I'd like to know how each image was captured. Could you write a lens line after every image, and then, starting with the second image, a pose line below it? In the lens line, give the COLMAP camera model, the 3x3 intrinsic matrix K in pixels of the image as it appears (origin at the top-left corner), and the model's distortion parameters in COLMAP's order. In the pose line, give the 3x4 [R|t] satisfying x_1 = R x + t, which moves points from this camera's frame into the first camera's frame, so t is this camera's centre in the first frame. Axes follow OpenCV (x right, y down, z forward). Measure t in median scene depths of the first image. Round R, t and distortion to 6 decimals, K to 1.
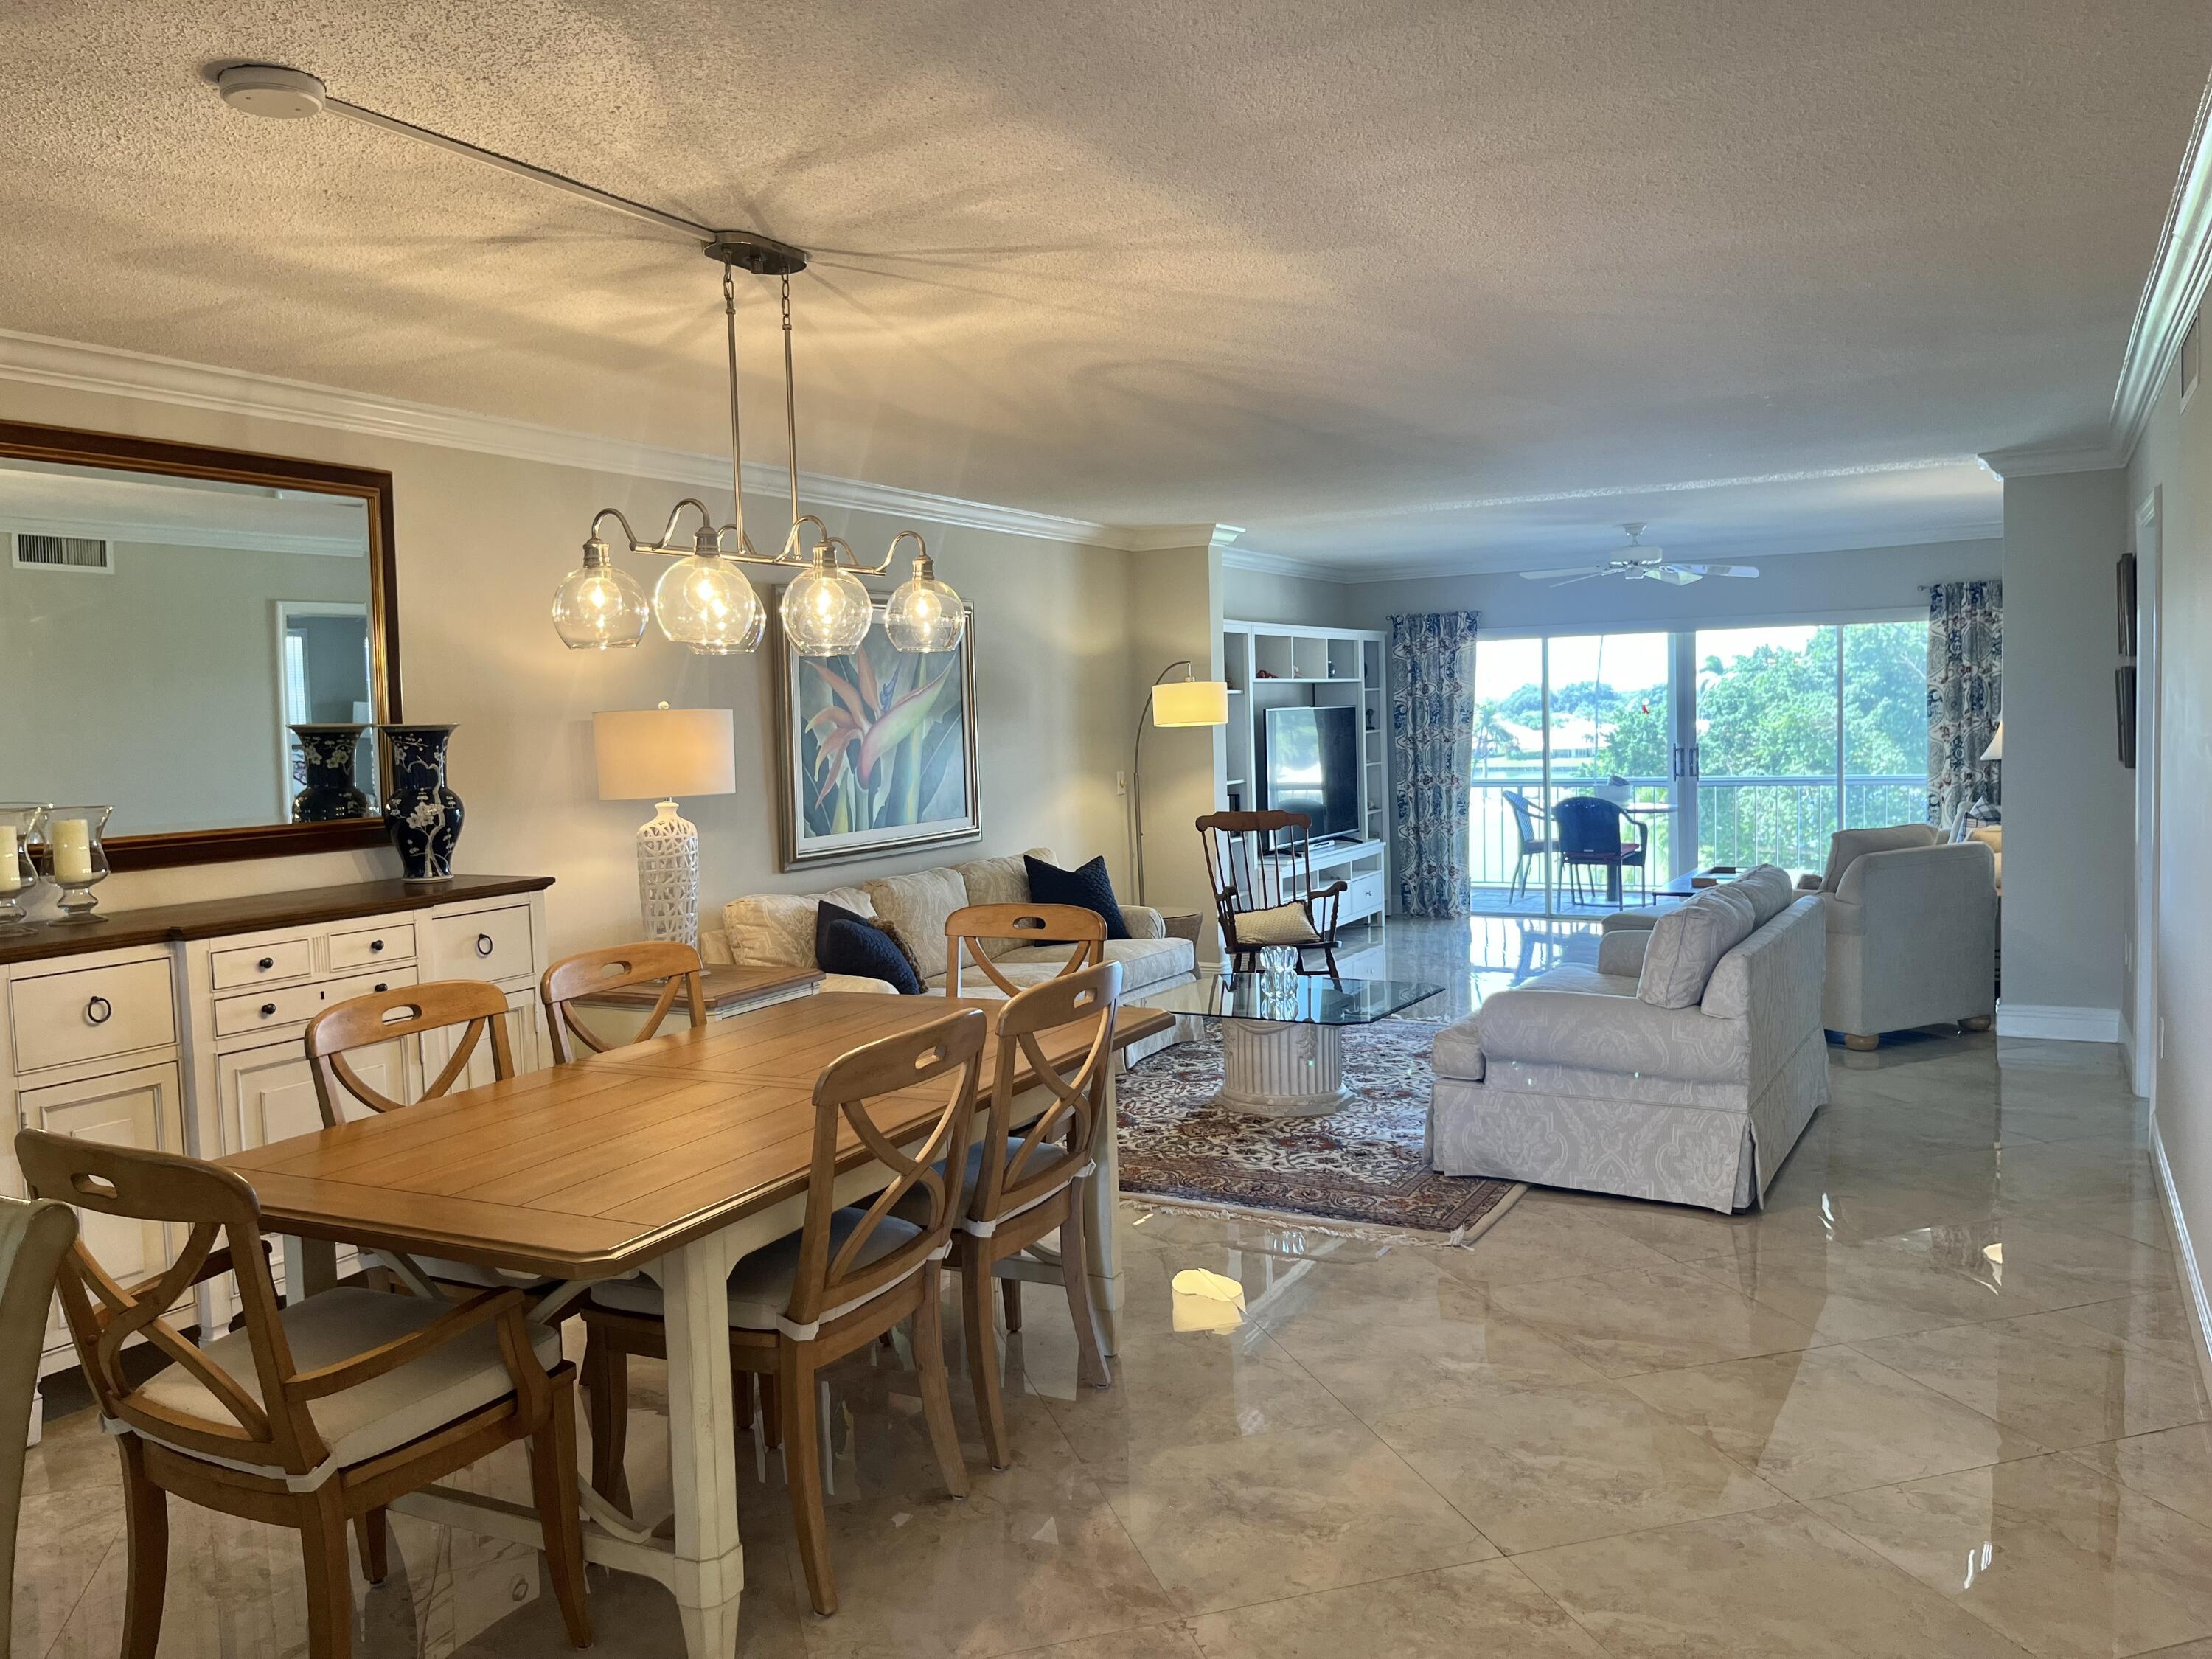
lens RADIAL K [[1697.7, 0, 1111.1], [0, 1697.7, 825.7], [0, 0, 1]] dist [0.040044, 0.002037]
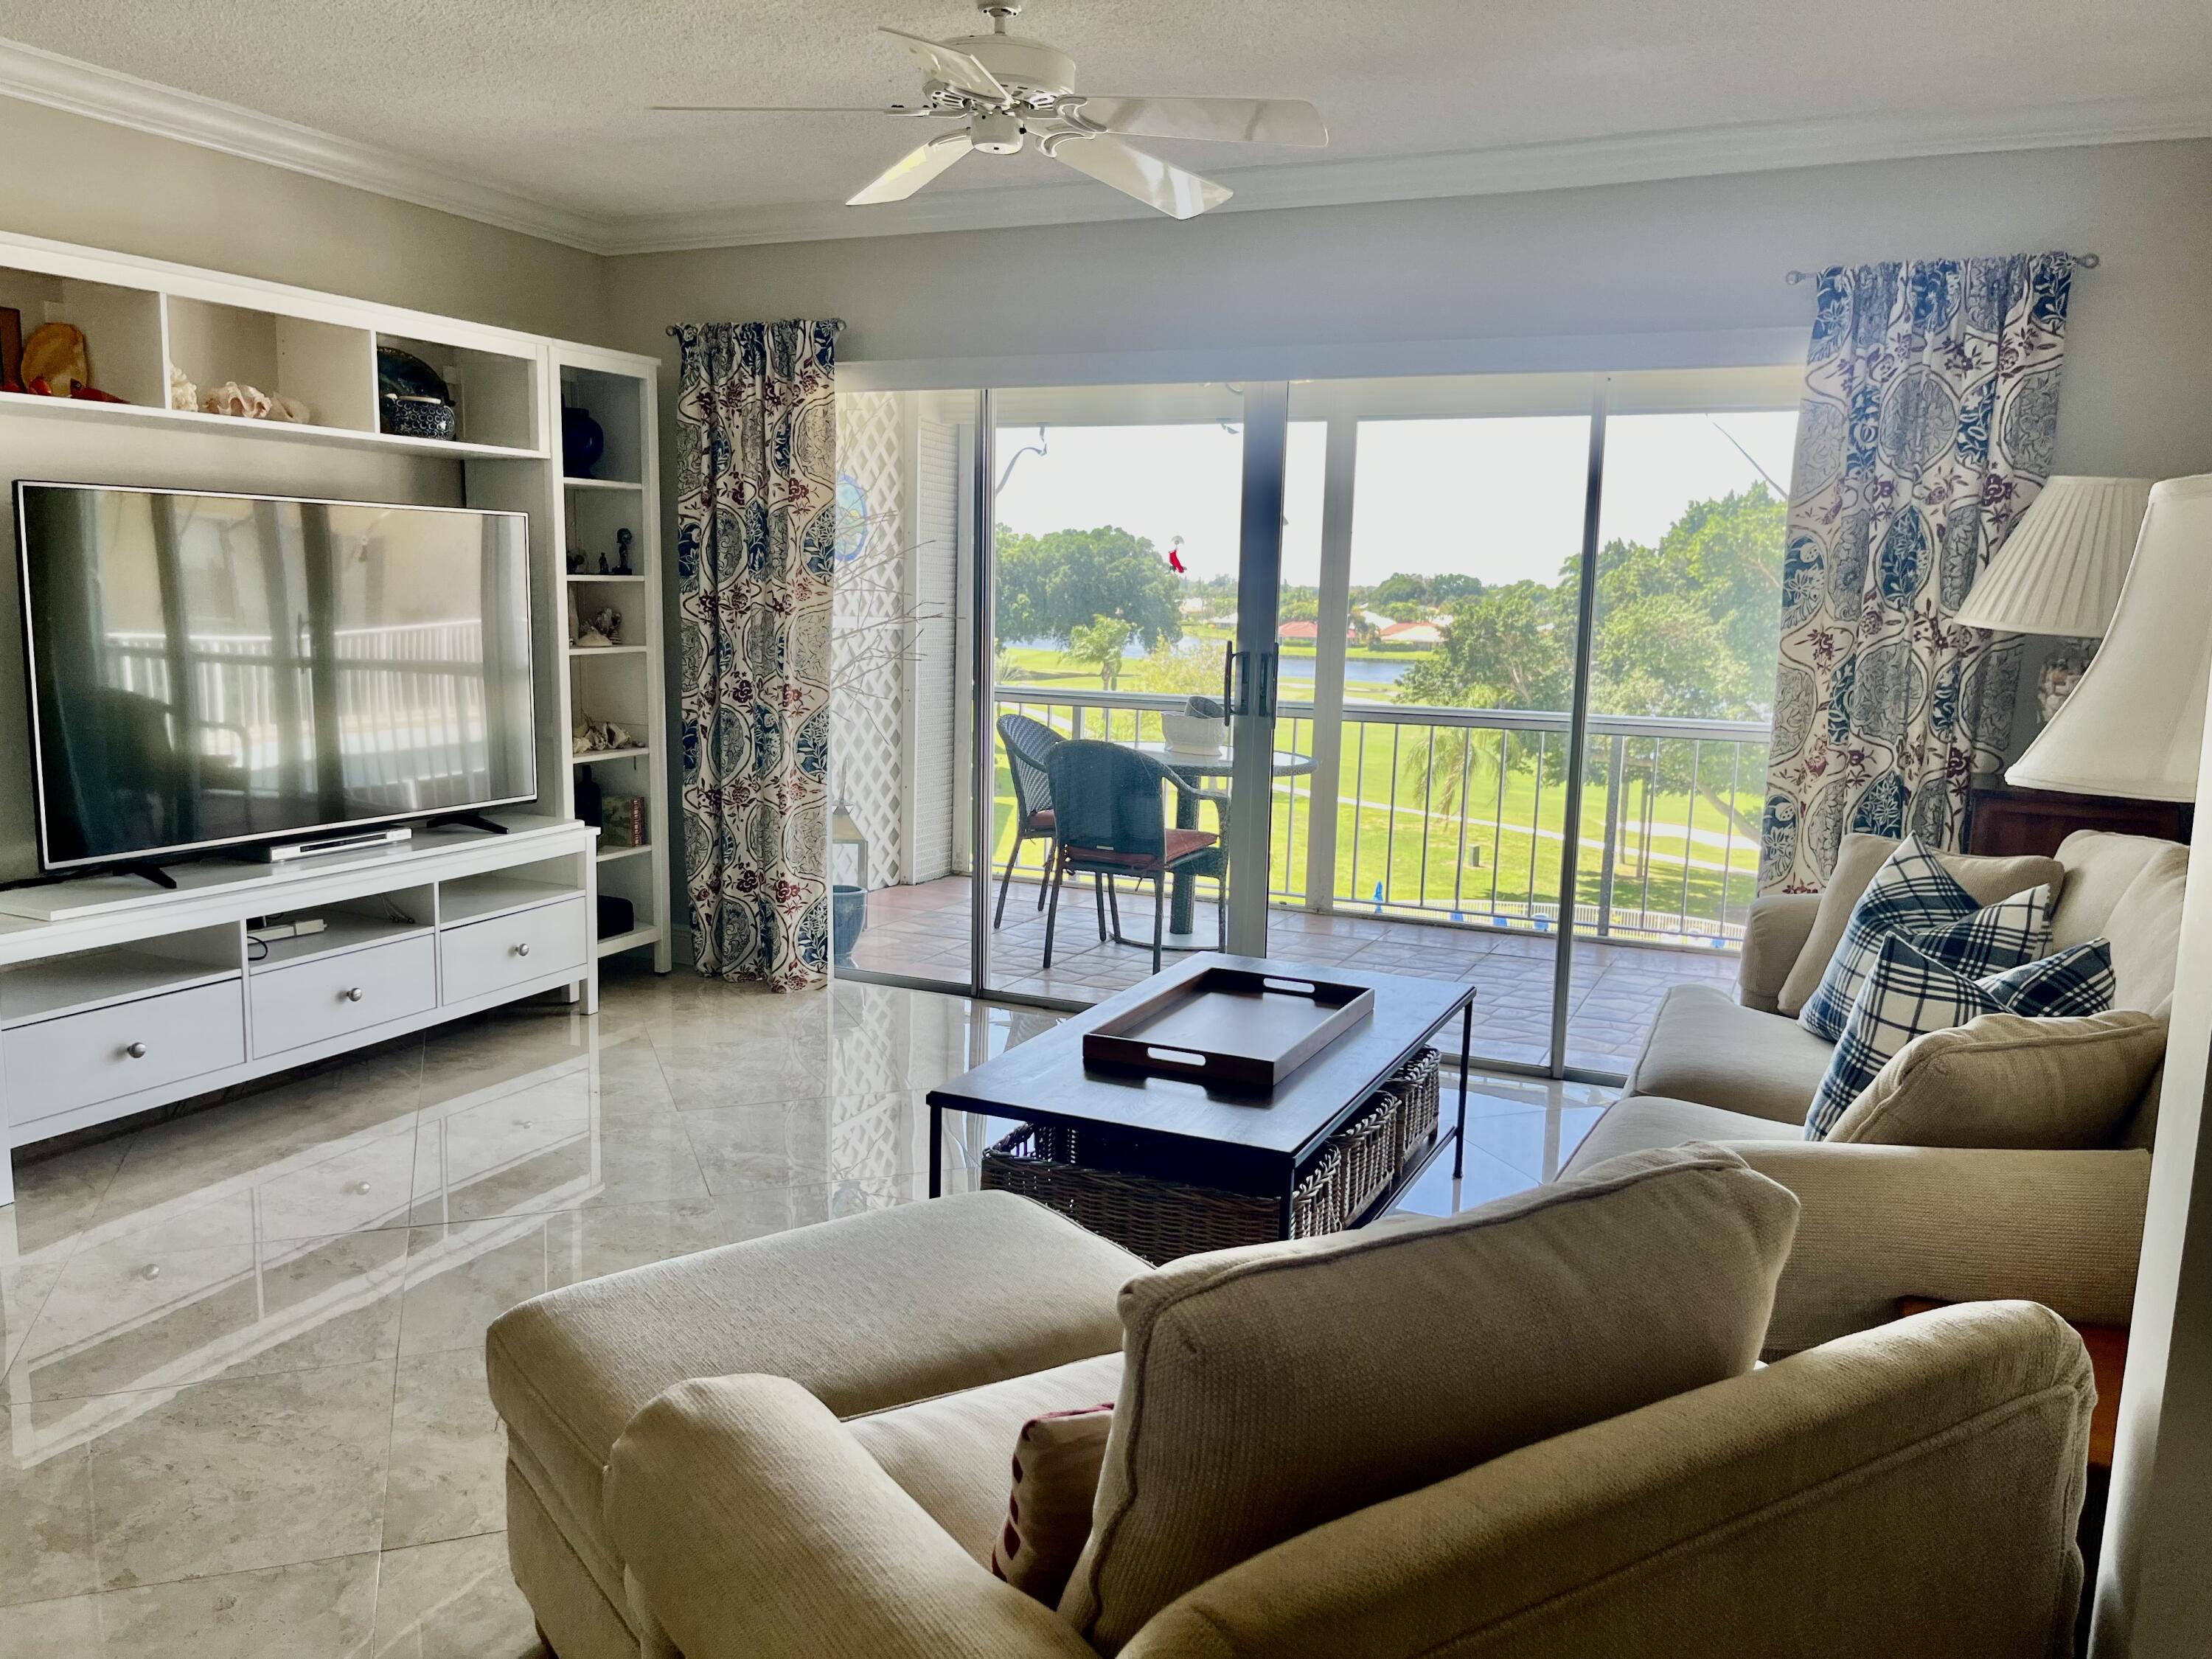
lens RADIAL K [[1665.9, 0, 1099.8], [0, 1665.9, 828.0], [0, 0, 1]] dist [0.003365, 0.001212]
pose [[0.996845, 0.044364, 0.065822, 0.256651], [-0.049369, 0.995849, 0.076465, -0.029370], [-0.062157, -0.079473, 0.994897, 0.540279]]
